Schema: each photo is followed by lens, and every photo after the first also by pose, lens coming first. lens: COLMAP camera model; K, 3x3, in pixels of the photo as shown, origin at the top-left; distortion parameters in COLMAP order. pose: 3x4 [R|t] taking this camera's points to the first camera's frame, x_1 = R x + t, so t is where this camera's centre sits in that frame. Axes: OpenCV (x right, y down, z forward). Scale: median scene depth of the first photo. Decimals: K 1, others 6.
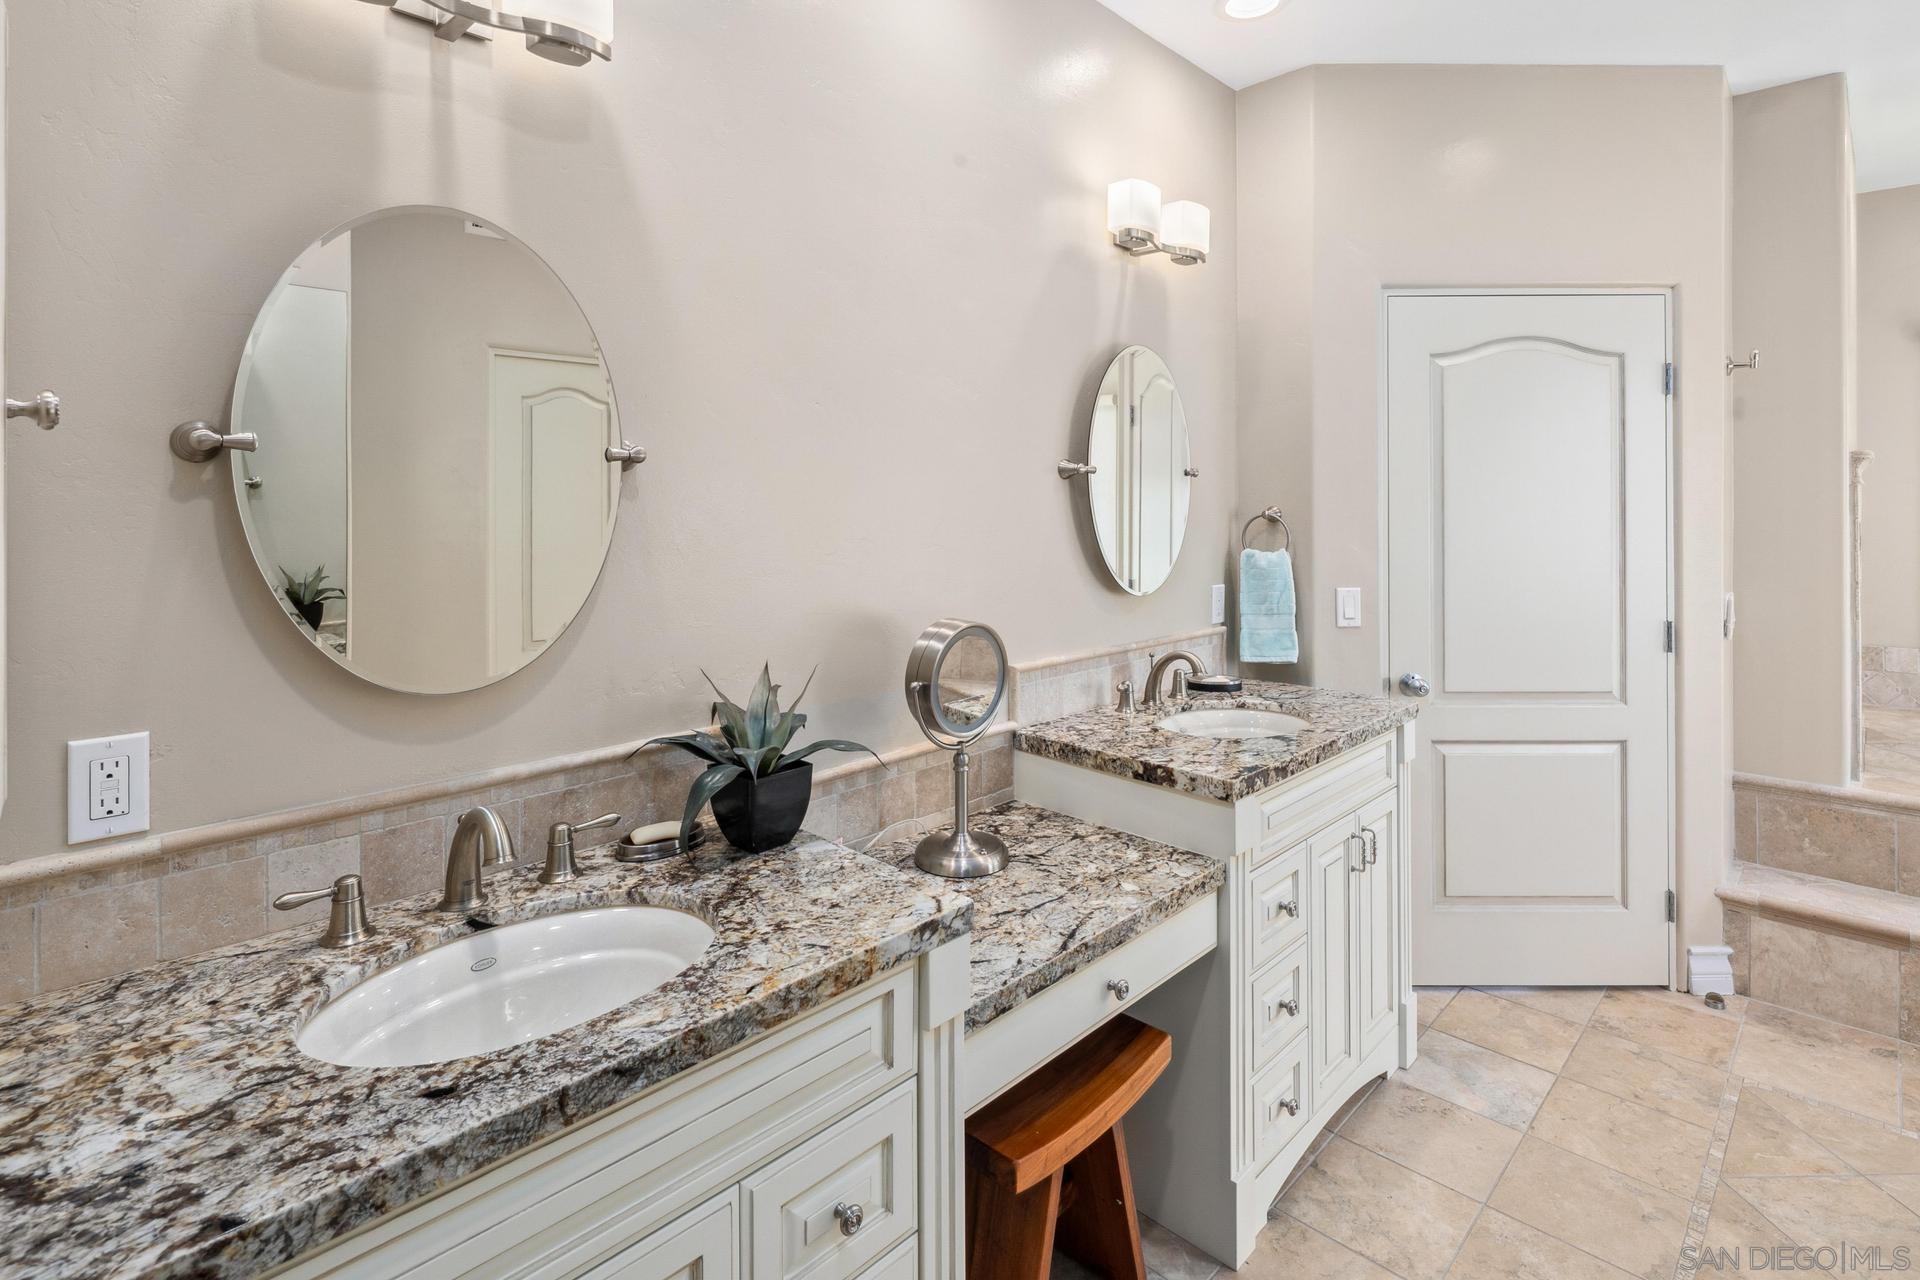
lens RADIAL K [[944.4, 0, 958.6], [0, 944.4, 495.9], [0, 0, 1]] dist [0.004176, -0.005710]
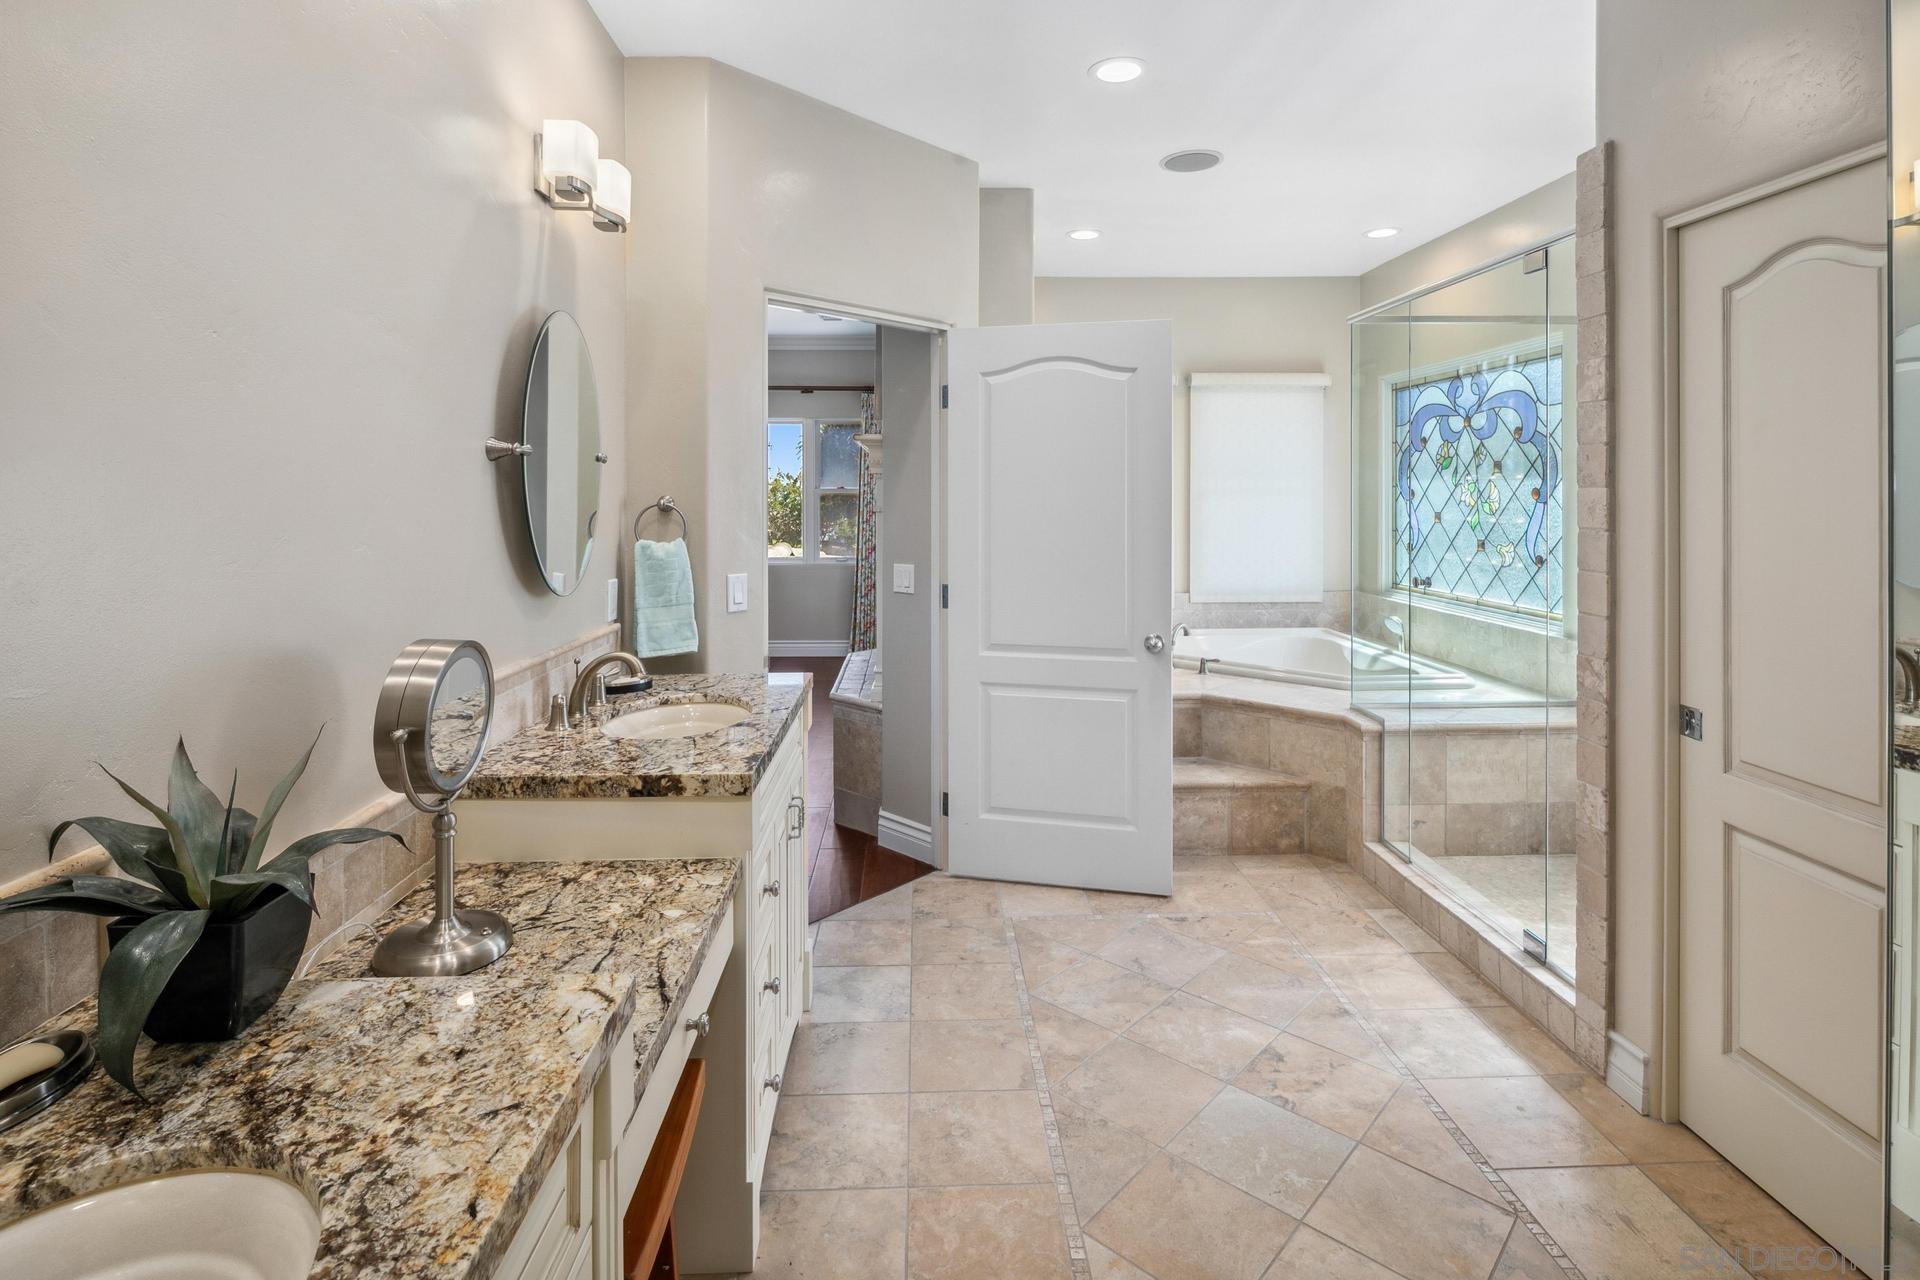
lens RADIAL K [[944.4, 0, 958.6], [0, 944.4, 495.9], [0, 0, 1]] dist [0.004176, -0.005710]
pose [[0.681259, 0.000163, 0.732043, -0.261119], [-0.004106, 0.999985, 0.003599, 0.009904], [-0.732031, -0.005458, 0.681249, 0.167143]]
